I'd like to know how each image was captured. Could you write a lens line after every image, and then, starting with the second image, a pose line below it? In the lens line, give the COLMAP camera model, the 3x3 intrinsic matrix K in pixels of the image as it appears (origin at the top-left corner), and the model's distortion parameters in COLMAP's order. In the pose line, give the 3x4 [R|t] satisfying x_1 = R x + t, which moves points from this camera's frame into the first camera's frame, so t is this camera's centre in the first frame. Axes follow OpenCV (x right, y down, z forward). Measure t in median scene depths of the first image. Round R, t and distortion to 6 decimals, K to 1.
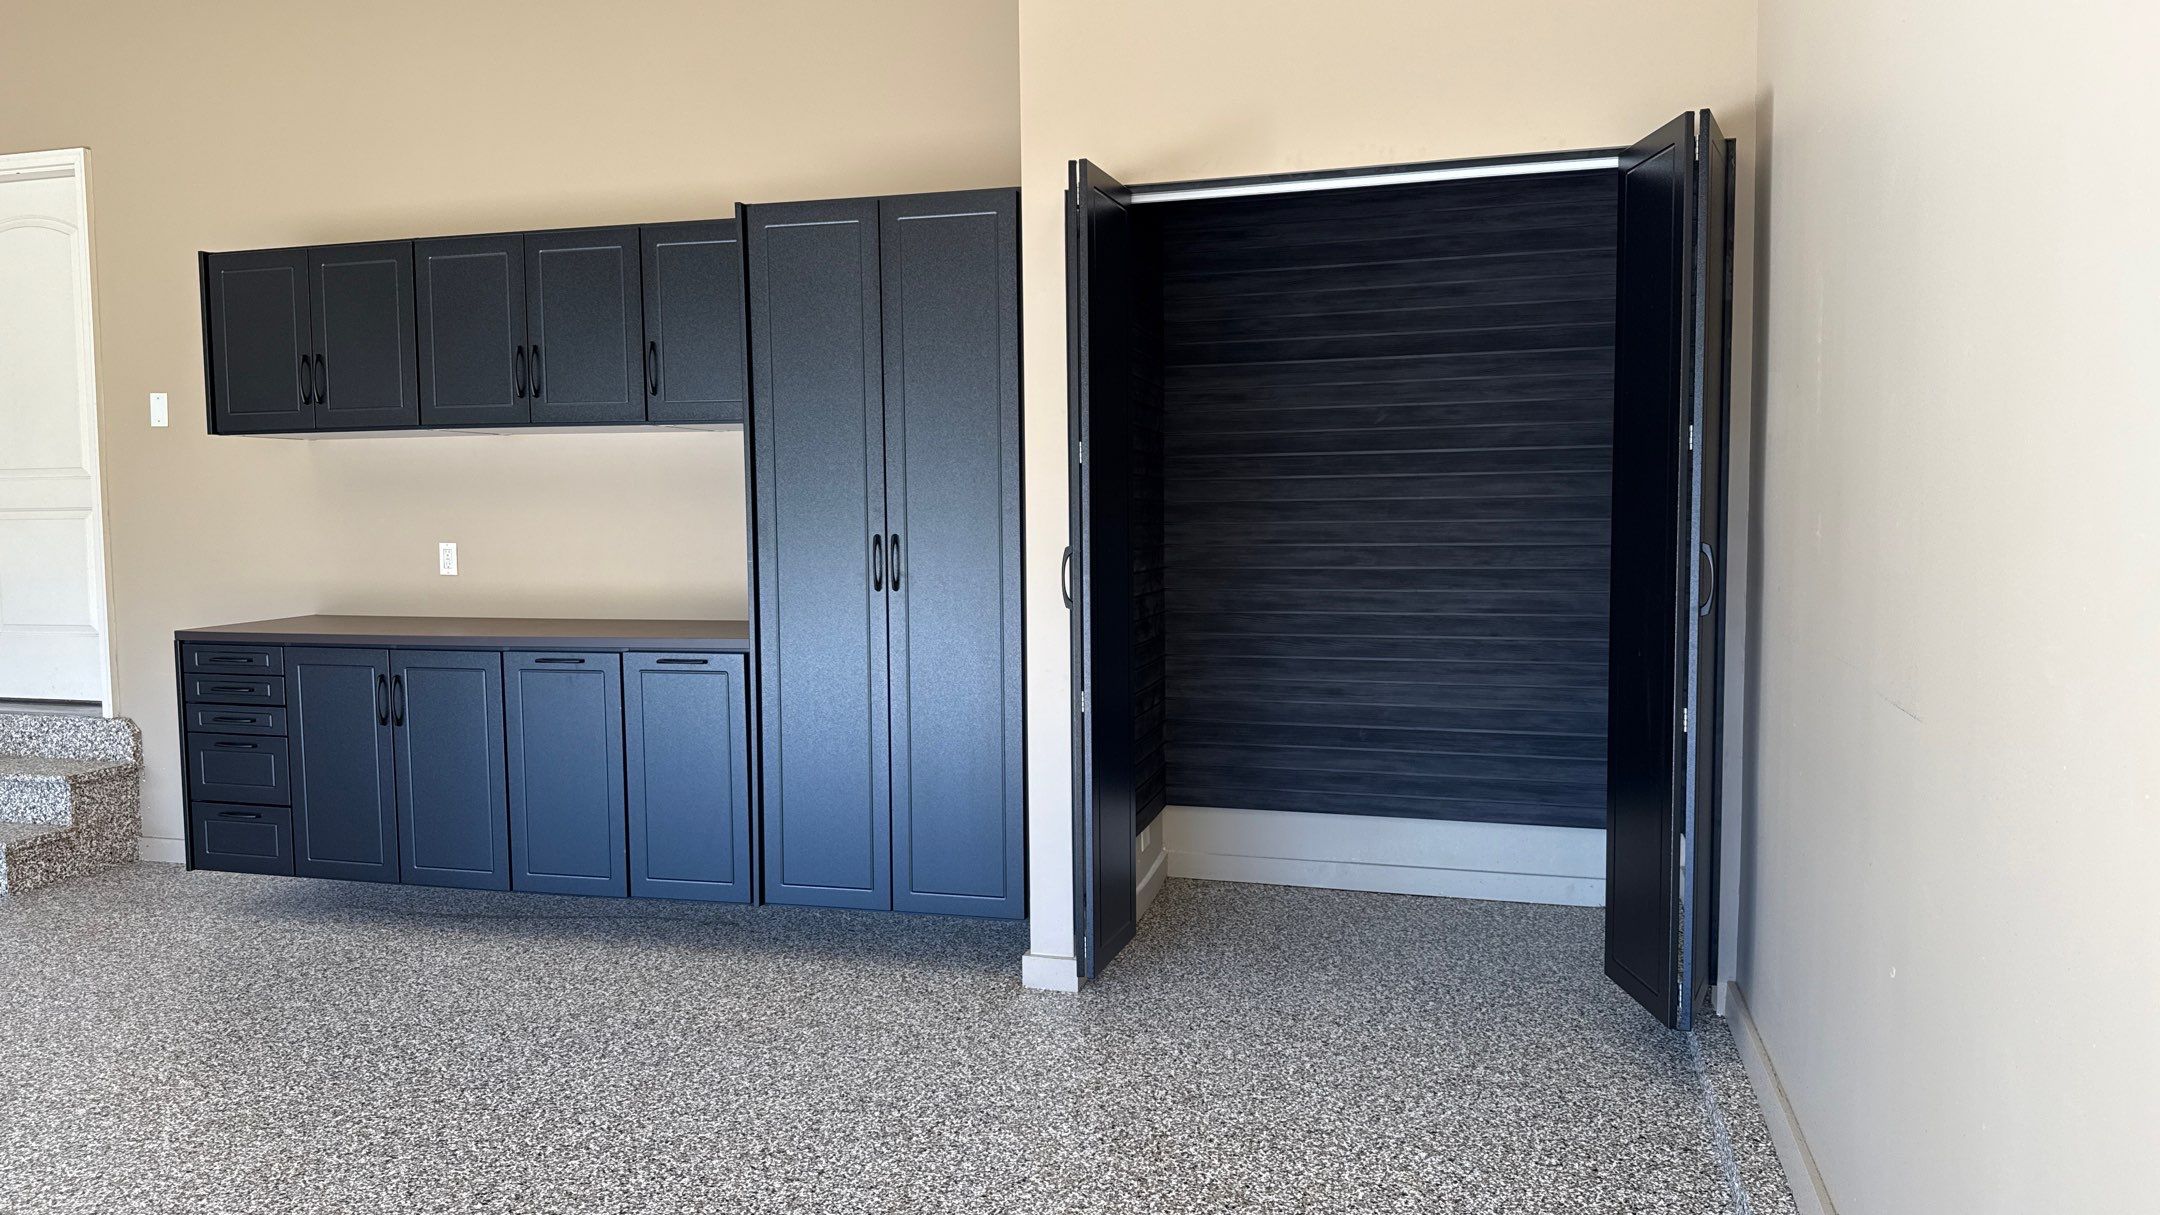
lens RADIAL K [[1519.3, 0, 1067.2], [0, 1519.3, 614.0], [0, 0, 1]] dist [0.061112, -0.090992]
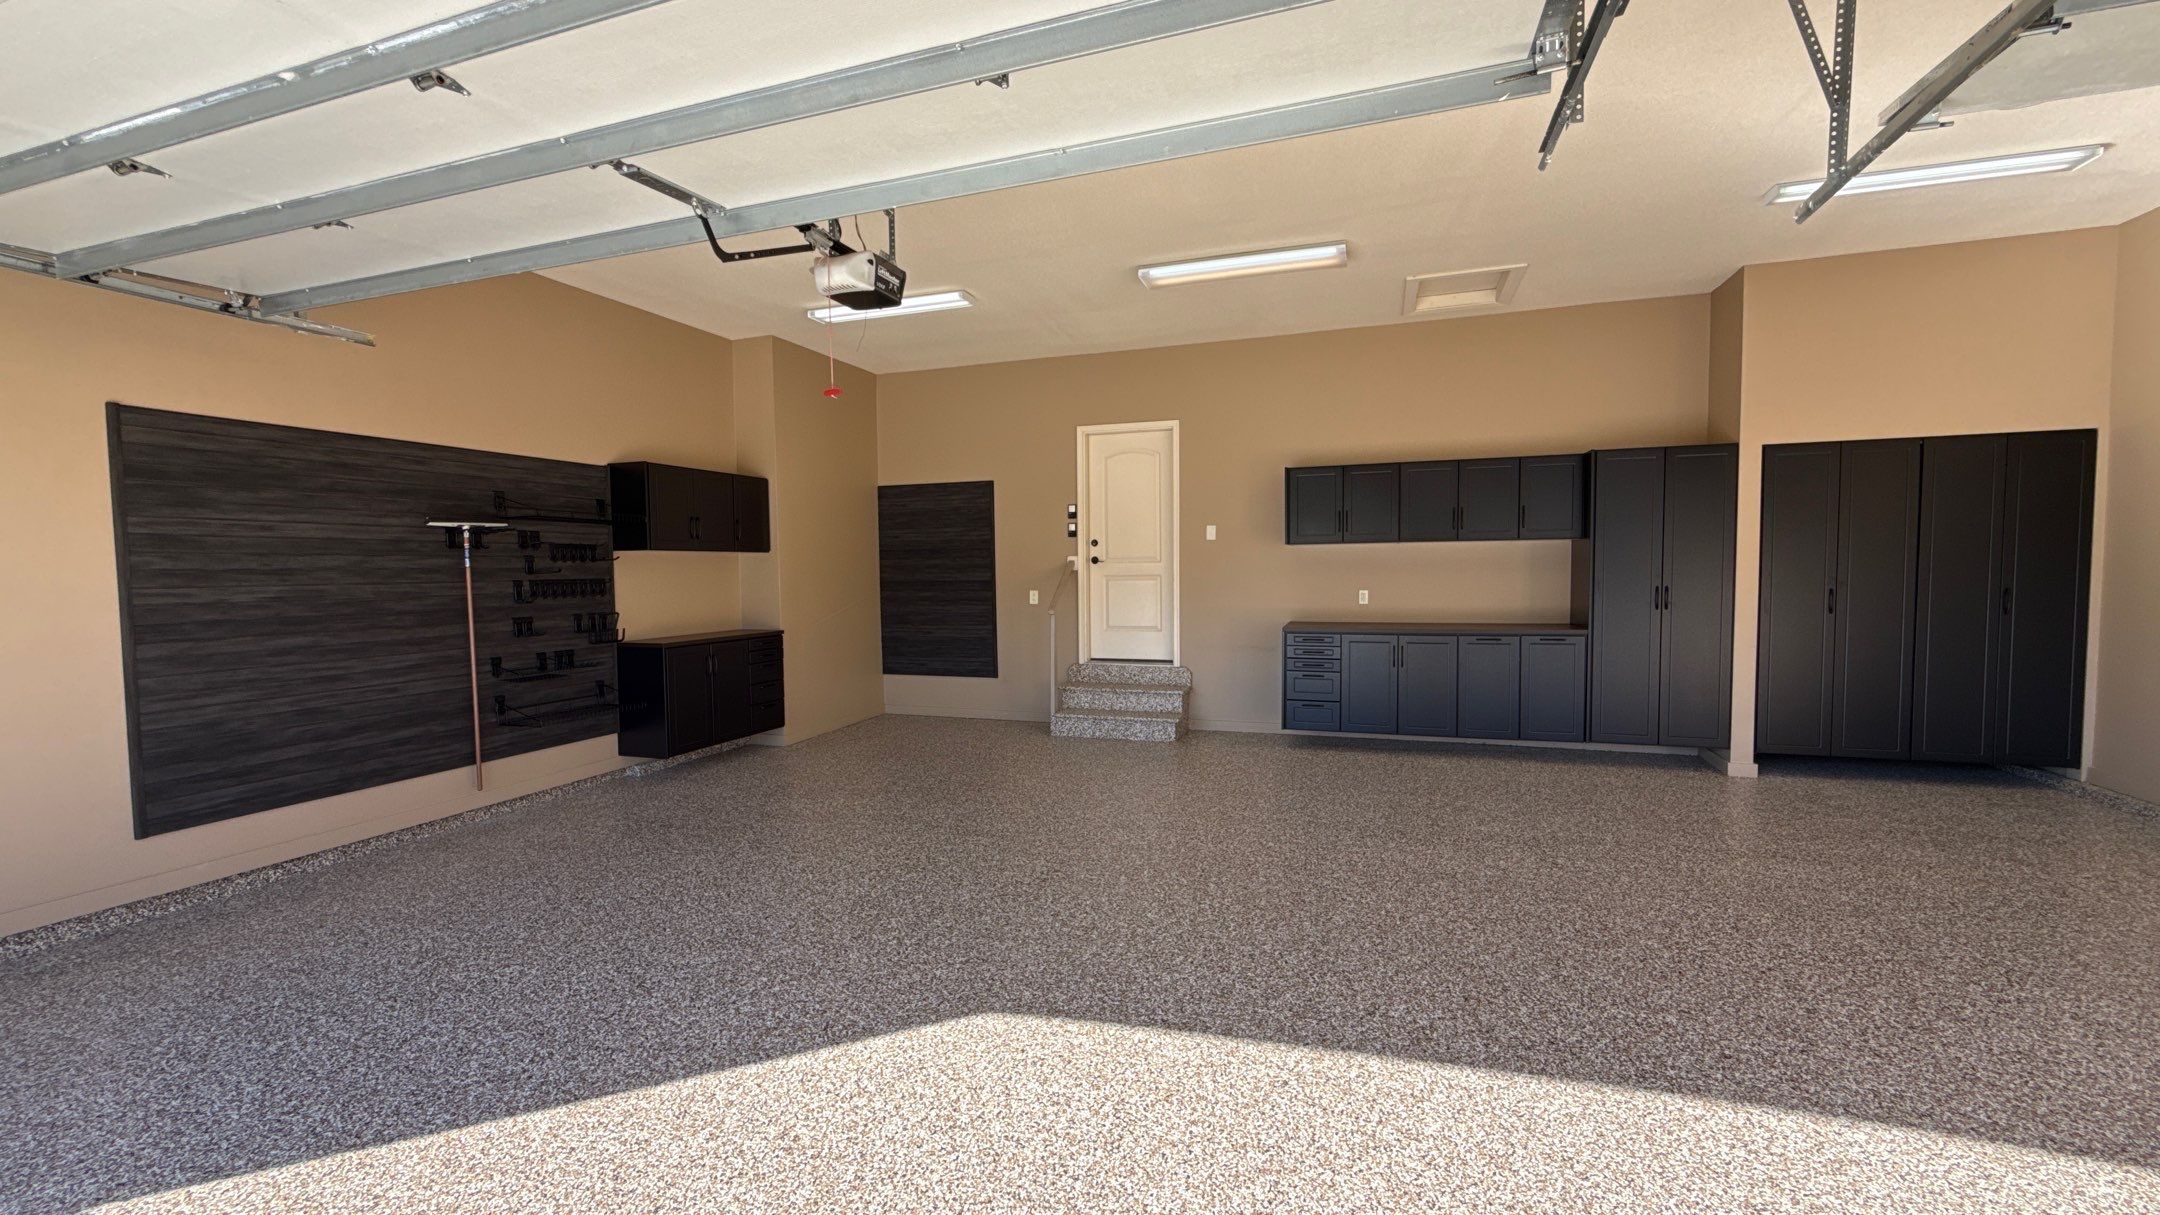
lens RADIAL K [[862.7, 0, 1078.3], [0, 862.7, 606.3], [0, 0, 1]] dist [-0.000897, -0.000232]
pose [[0.998713, -0.000511, -0.050723, -0.921317], [-0.000772, 0.999680, -0.025273, 0.013560], [0.050719, 0.025280, 0.998393, -0.384255]]
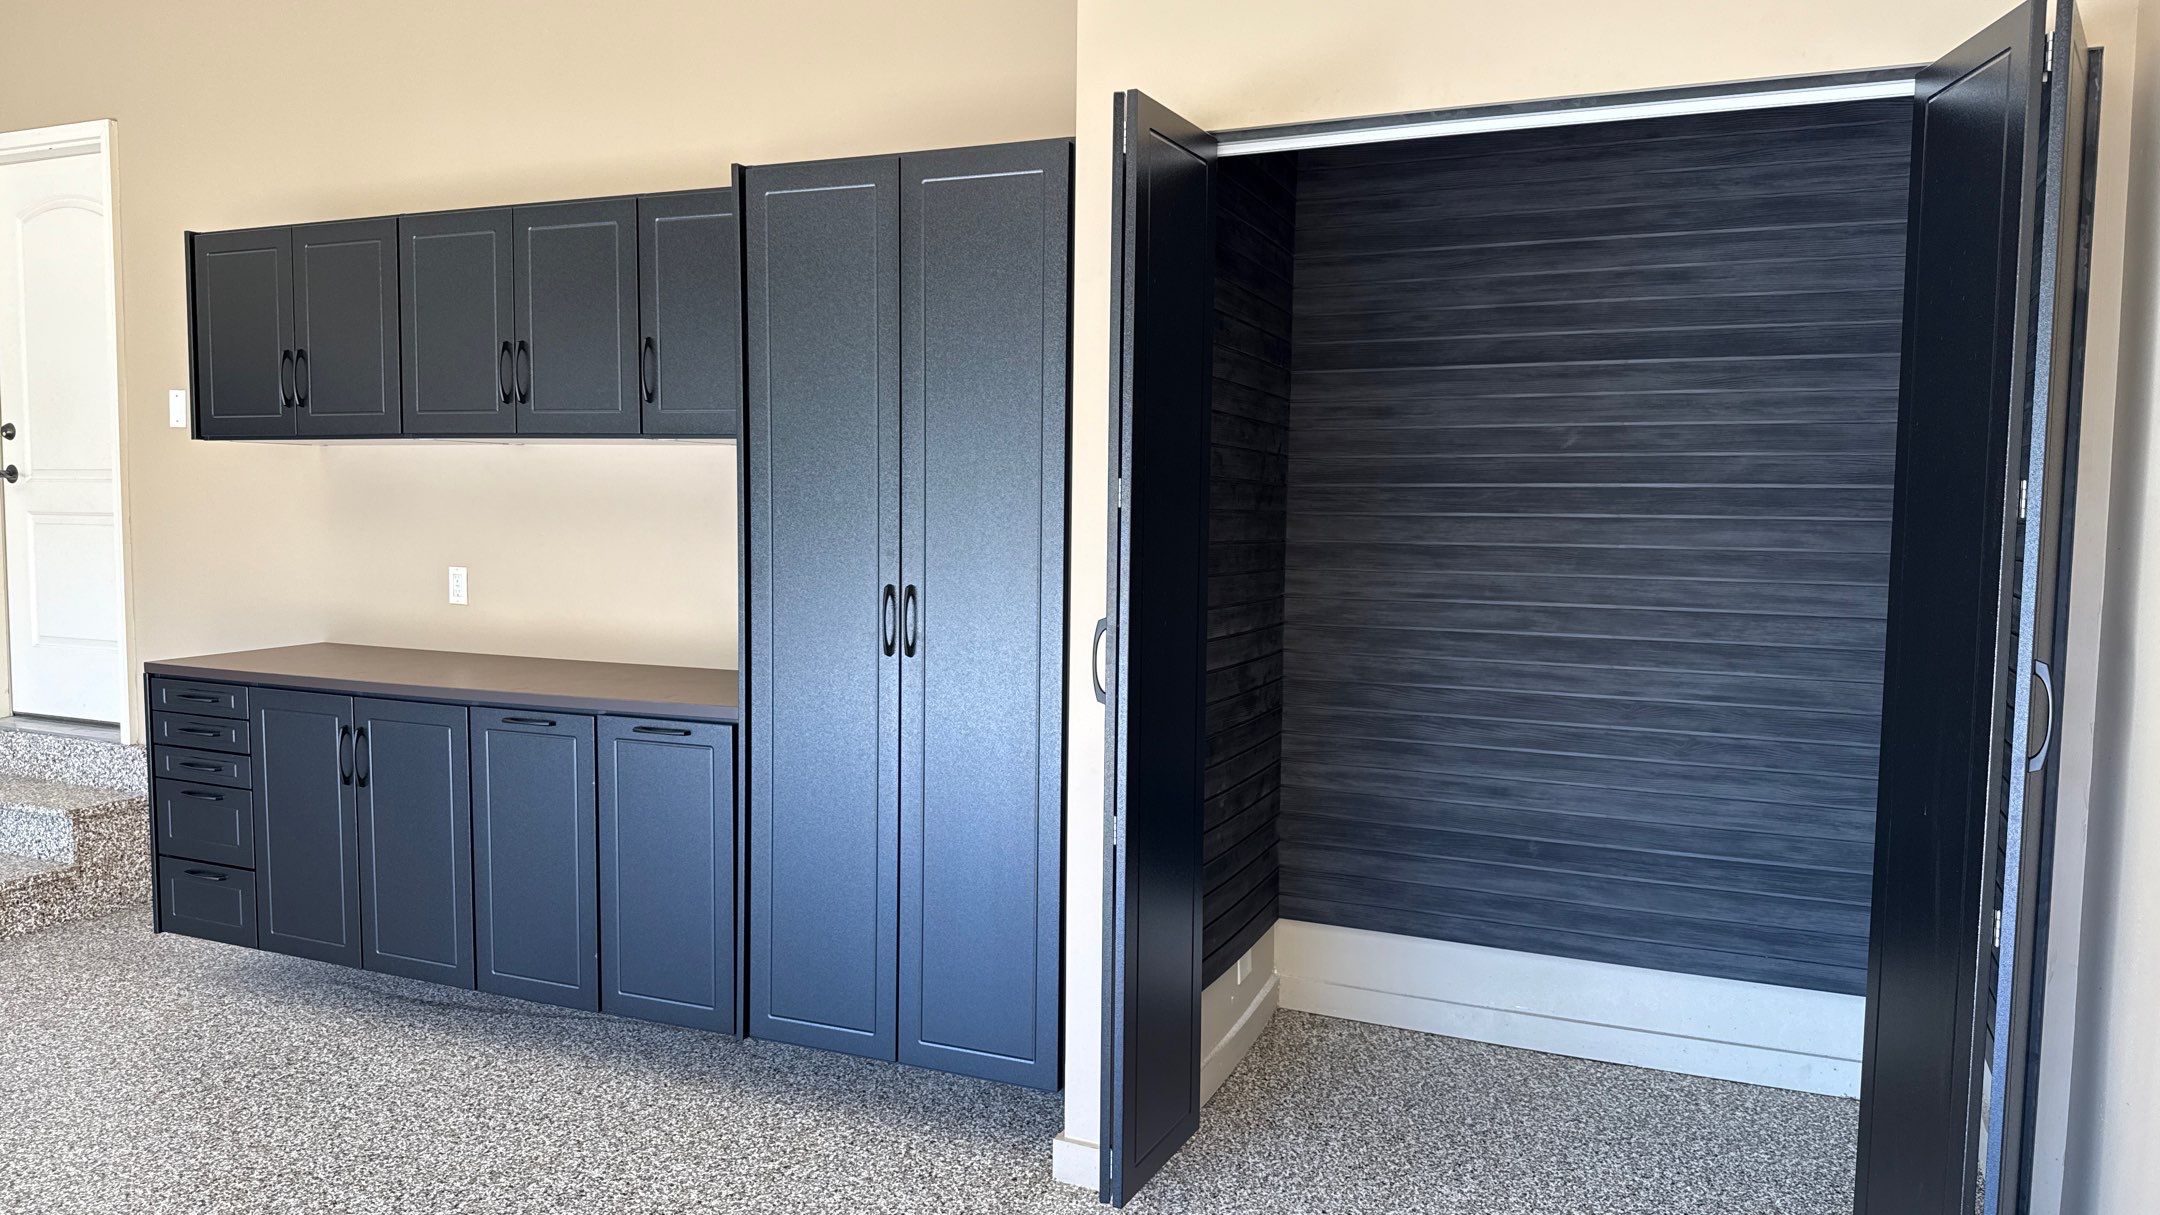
lens RADIAL K [[1519.3, 0, 1072.9], [0, 1519.3, 614.4], [0, 0, 1]] dist [0.061112, -0.090992]
pose [[0.990115, 0.031538, -0.136665, 0.072967], [-0.030901, 0.999499, 0.006782, -0.043067], [0.136810, -0.002492, 0.990594, 0.222800]]
